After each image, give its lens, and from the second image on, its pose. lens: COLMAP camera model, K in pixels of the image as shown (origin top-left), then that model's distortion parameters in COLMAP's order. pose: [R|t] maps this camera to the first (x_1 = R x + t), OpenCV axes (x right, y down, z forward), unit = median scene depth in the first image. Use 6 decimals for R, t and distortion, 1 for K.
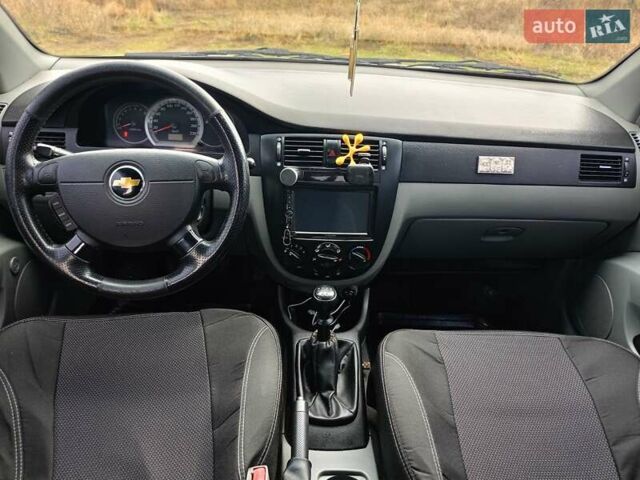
lens RADIAL K [[467.0, 0, 320.9], [0, 467.0, 236.4], [0, 0, 1]] dist [0.000267, -0.002239]
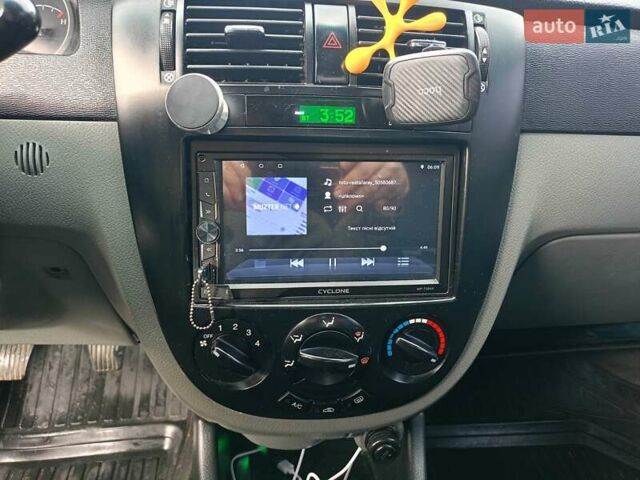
lens RADIAL K [[467.0, 0, 321.5], [0, 467.0, 242.6], [0, 0, 1]] dist [0.000267, -0.002239]
pose [[0.995892, -0.037881, 0.082249, -0.015304], [0.047786, 0.991378, -0.122007, 0.004063], [-0.076918, 0.125436, 0.989115, 0.659845]]
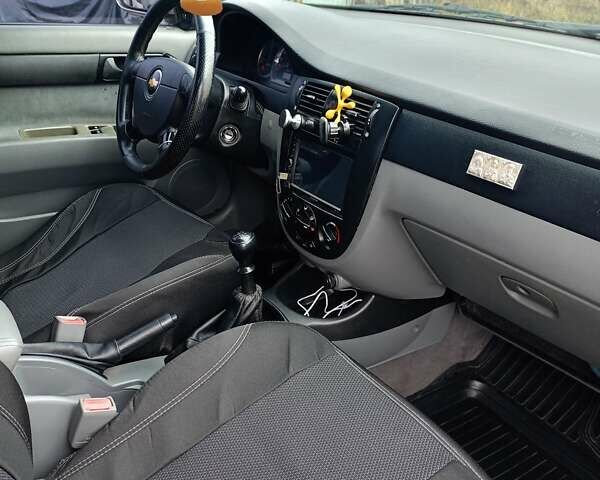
lens RADIAL K [[591.7, 0, 301.9], [0, 591.7, 234.7], [0, 0, 1]] dist [-0.010575, 0.000000]
pose [[0.526054, 0.326698, -0.785198, 0.904566], [-0.384333, 0.914938, 0.123190, -0.069048], [0.758654, 0.236973, 0.606868, 0.329406]]
